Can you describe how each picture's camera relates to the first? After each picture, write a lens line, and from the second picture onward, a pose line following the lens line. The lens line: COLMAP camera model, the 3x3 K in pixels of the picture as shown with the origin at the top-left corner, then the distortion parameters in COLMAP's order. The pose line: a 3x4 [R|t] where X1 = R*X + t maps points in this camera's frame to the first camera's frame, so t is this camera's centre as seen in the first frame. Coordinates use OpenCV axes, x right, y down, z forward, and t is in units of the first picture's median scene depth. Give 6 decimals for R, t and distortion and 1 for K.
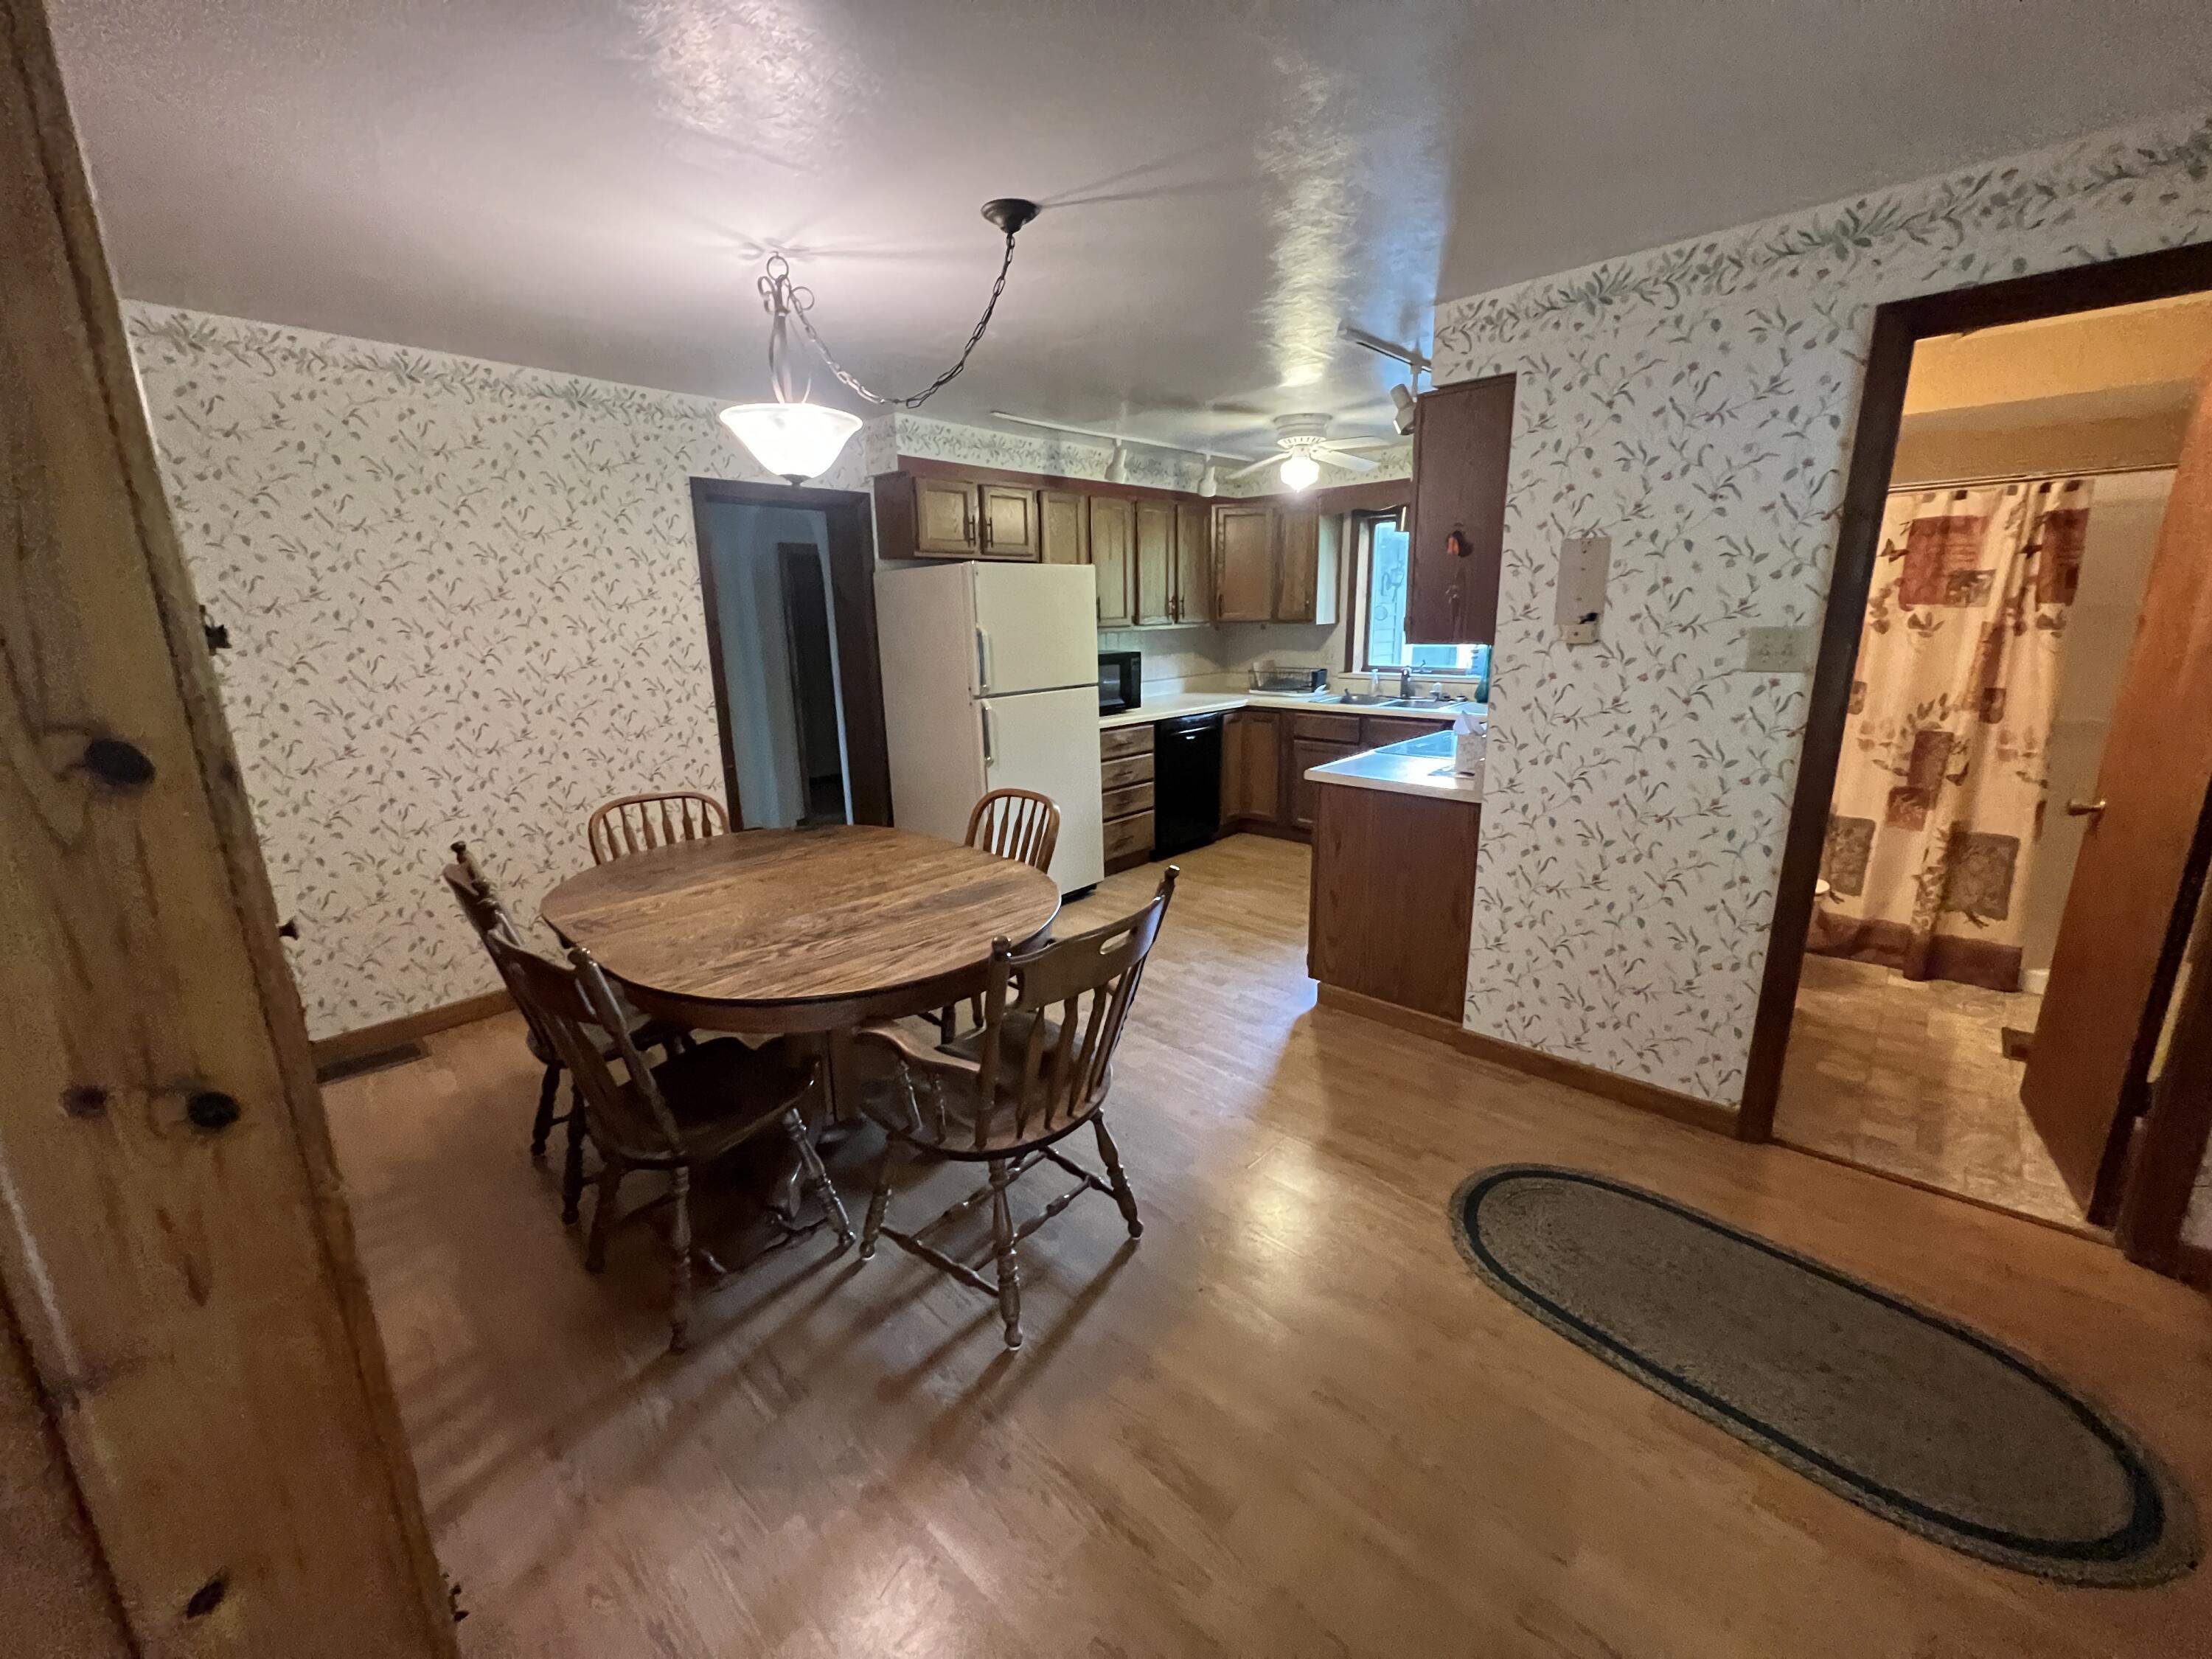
lens RADIAL K [[883.7, 0, 1101.0], [0, 883.7, 825.1], [0, 0, 1]] dist [-0.002386, 0.000334]
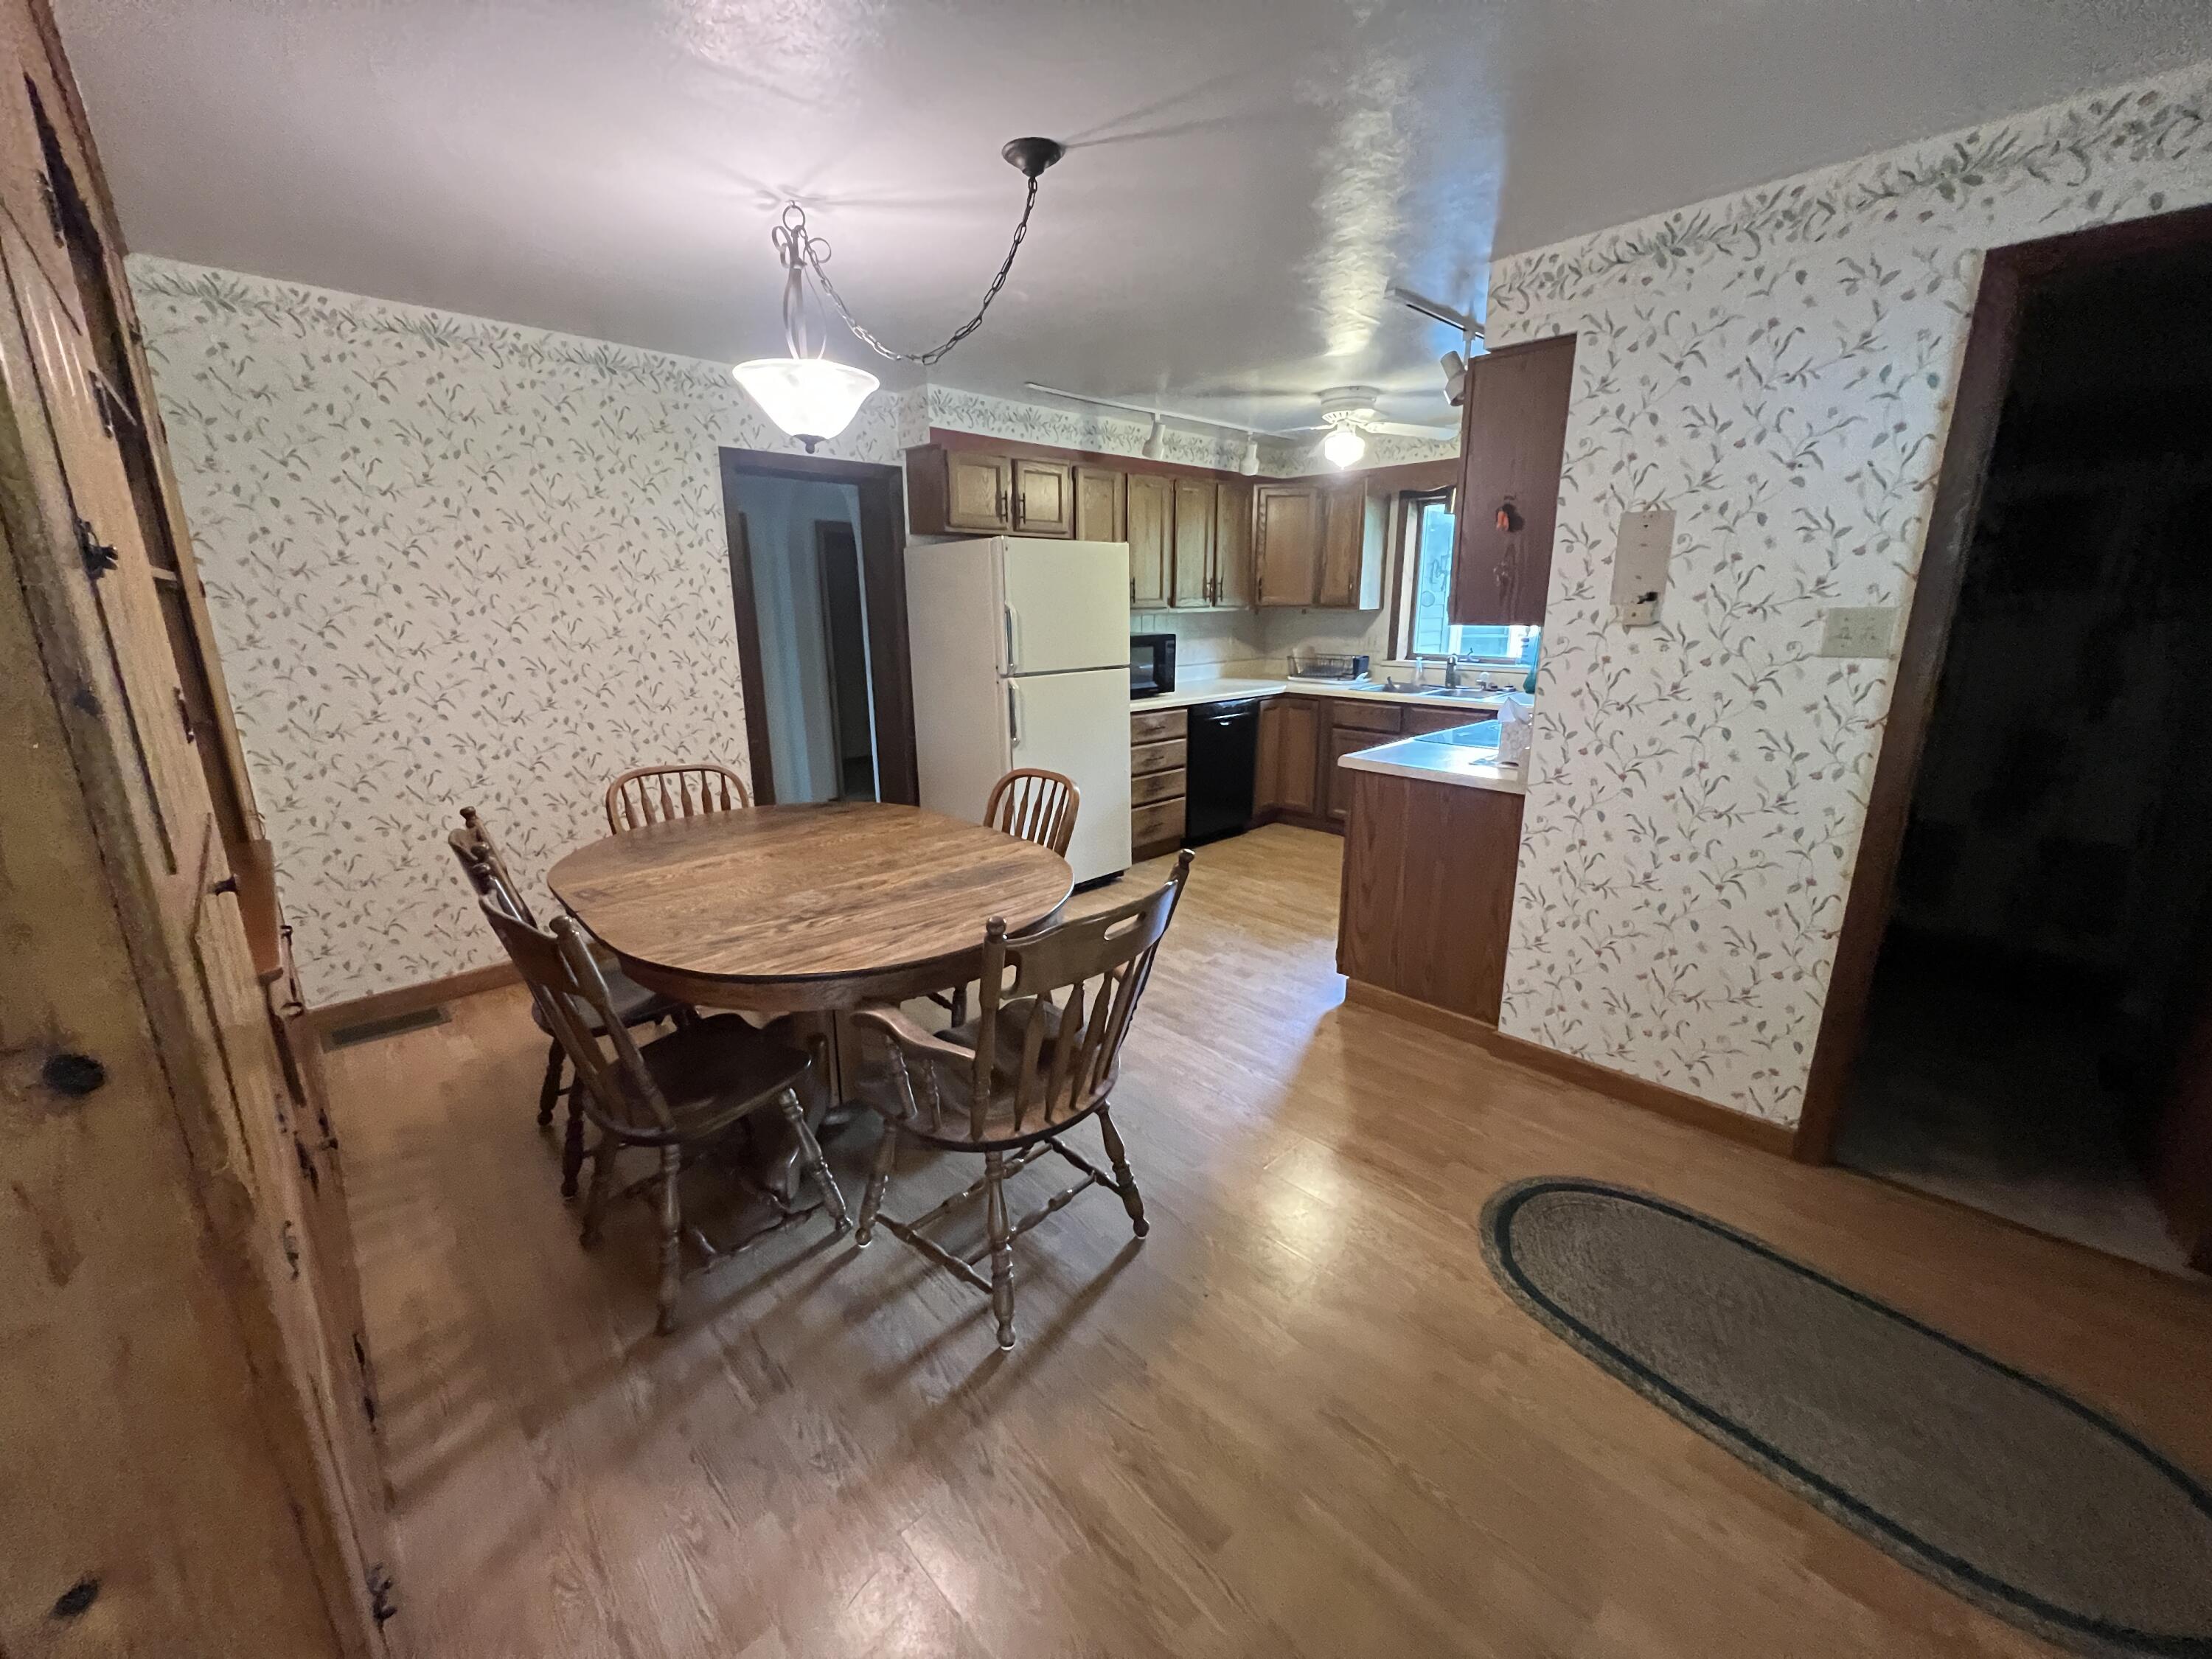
lens RADIAL K [[883.7, 0, 1101.0], [0, 883.7, 825.1], [0, 0, 1]] dist [-0.002386, 0.000334]
pose [[0.998647, 0.025573, -0.045289, 0.021548], [-0.025033, 0.999609, 0.012459, 0.007431], [0.045590, -0.011309, 0.998896, 0.035867]]
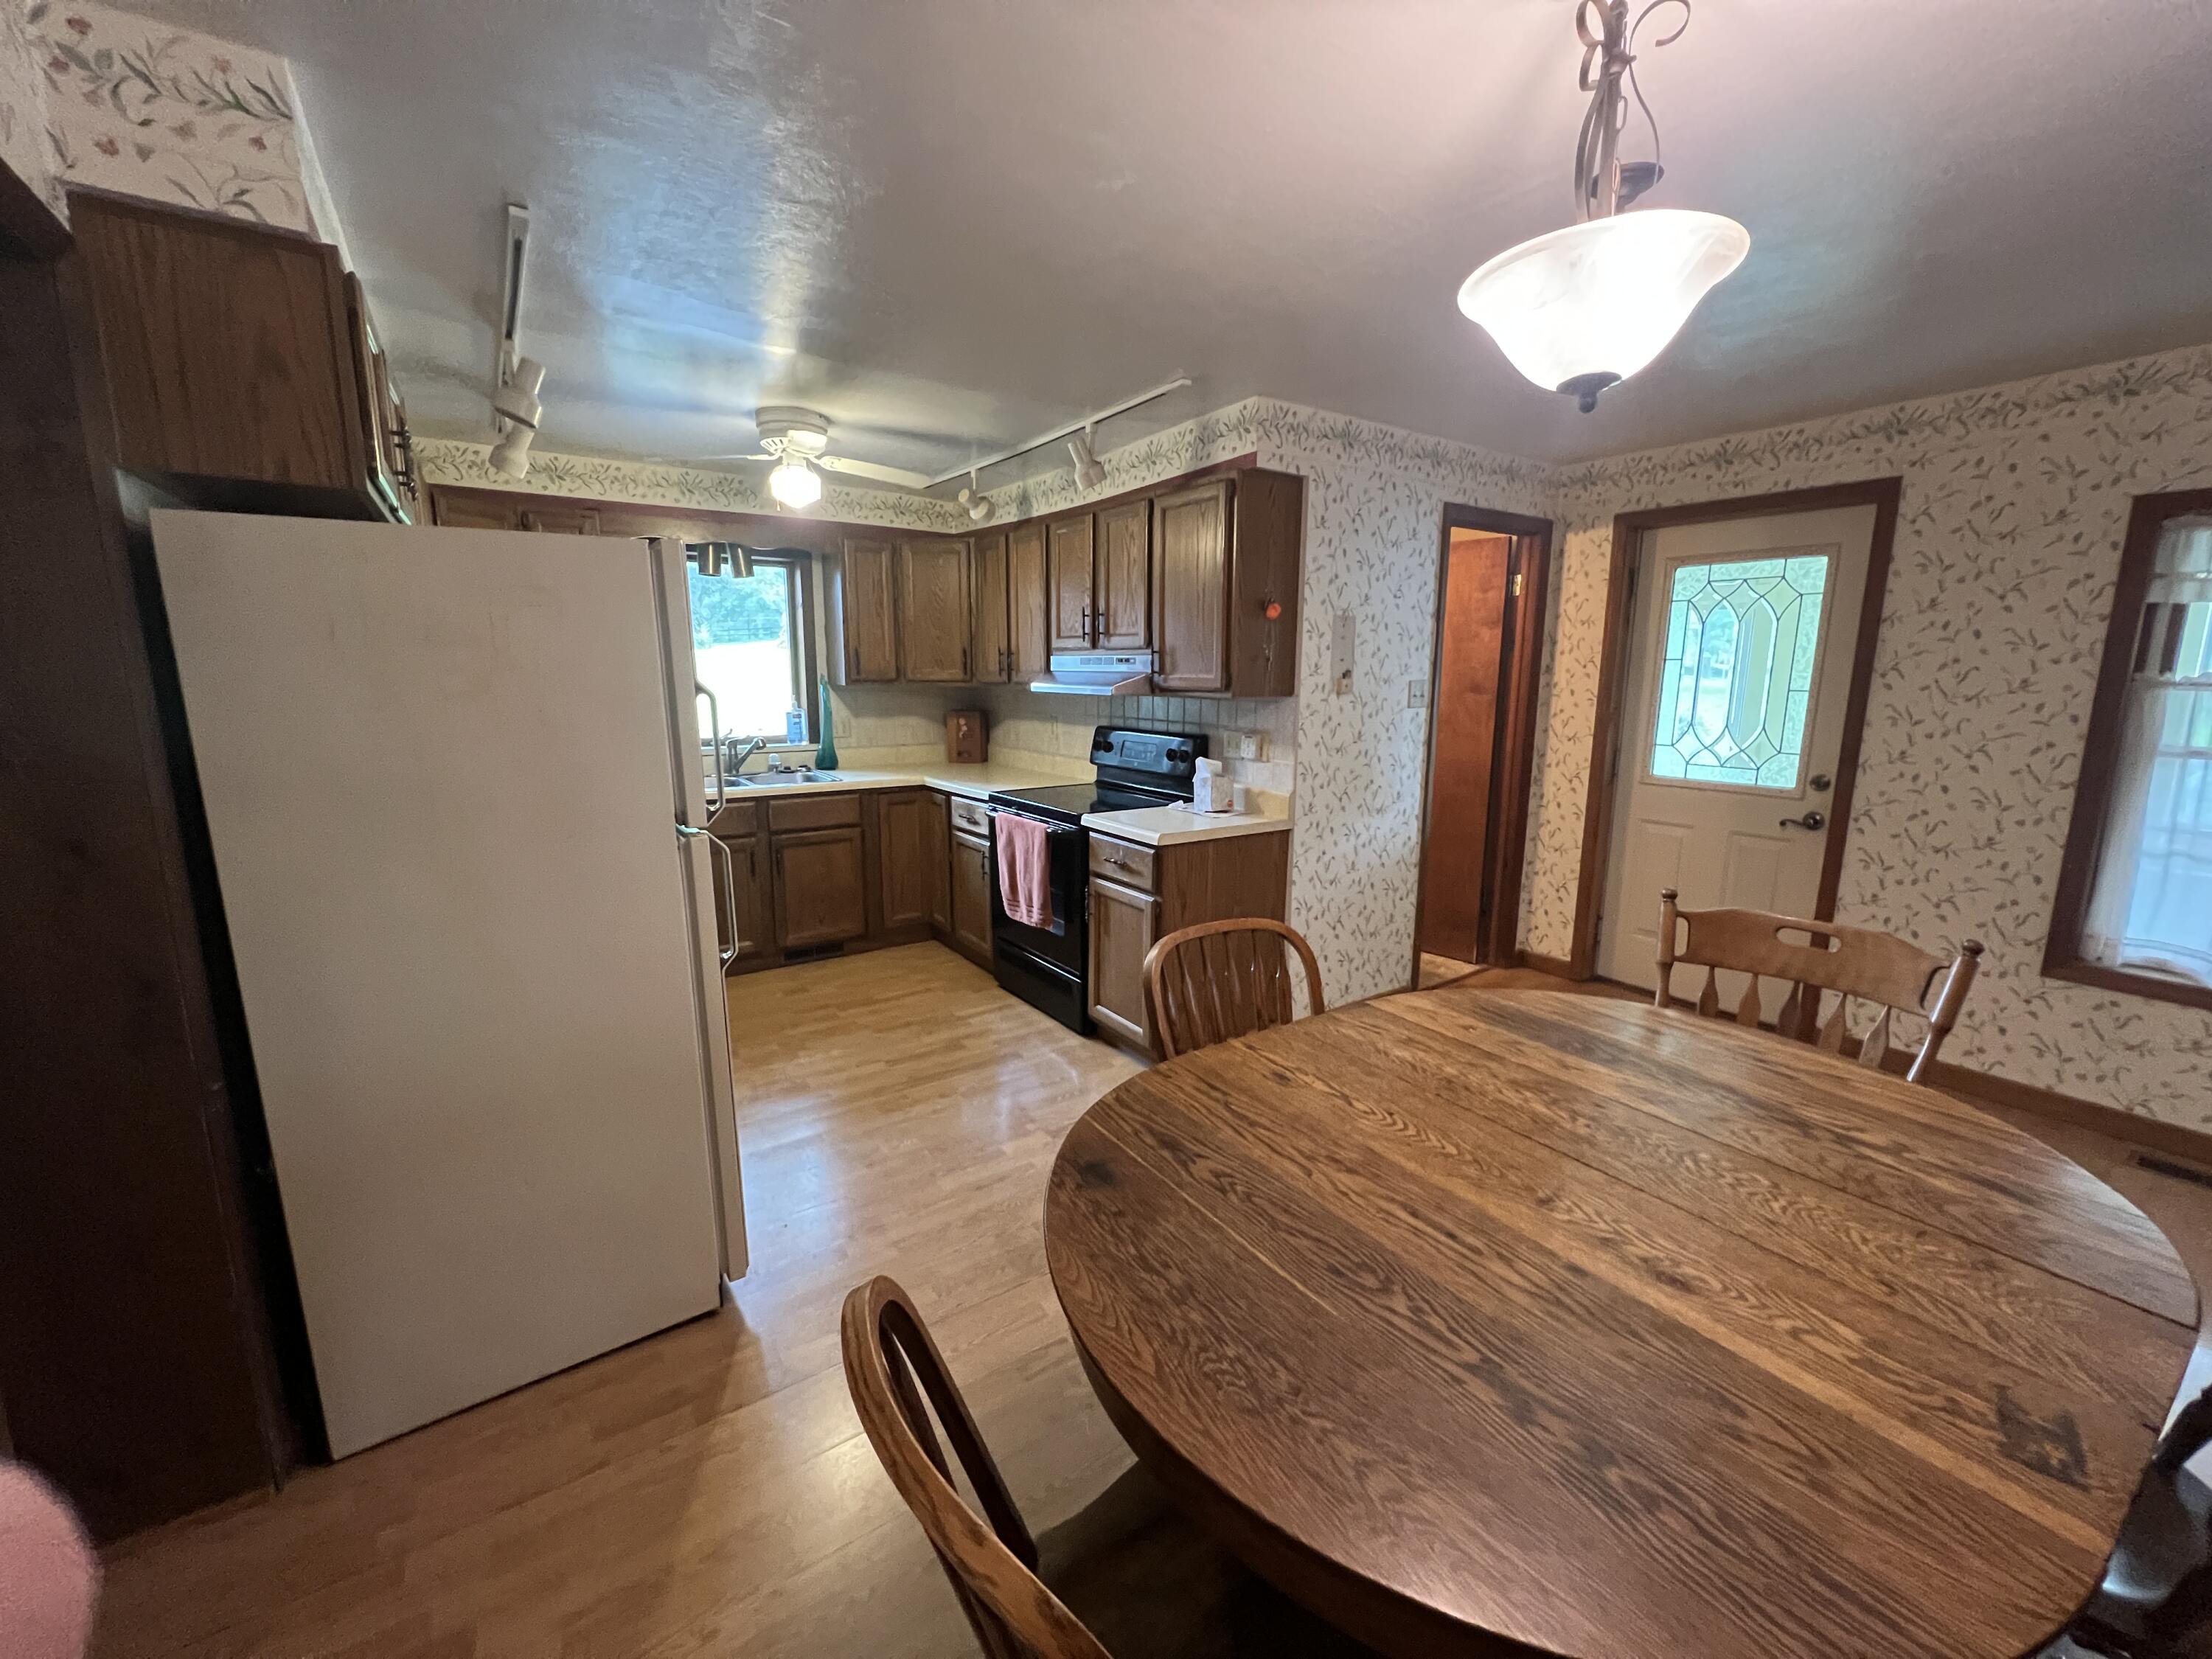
lens RADIAL K [[886.0, 0, 1102.8], [0, 886.0, 825.3], [0, 0, 1]] dist [-0.000562, 0.000165]
pose [[0.203426, -0.148814, 0.967715, -0.775815], [0.223668, 0.969309, 0.102042, -0.207992], [-0.953200, 0.195689, 0.230468, 0.975881]]
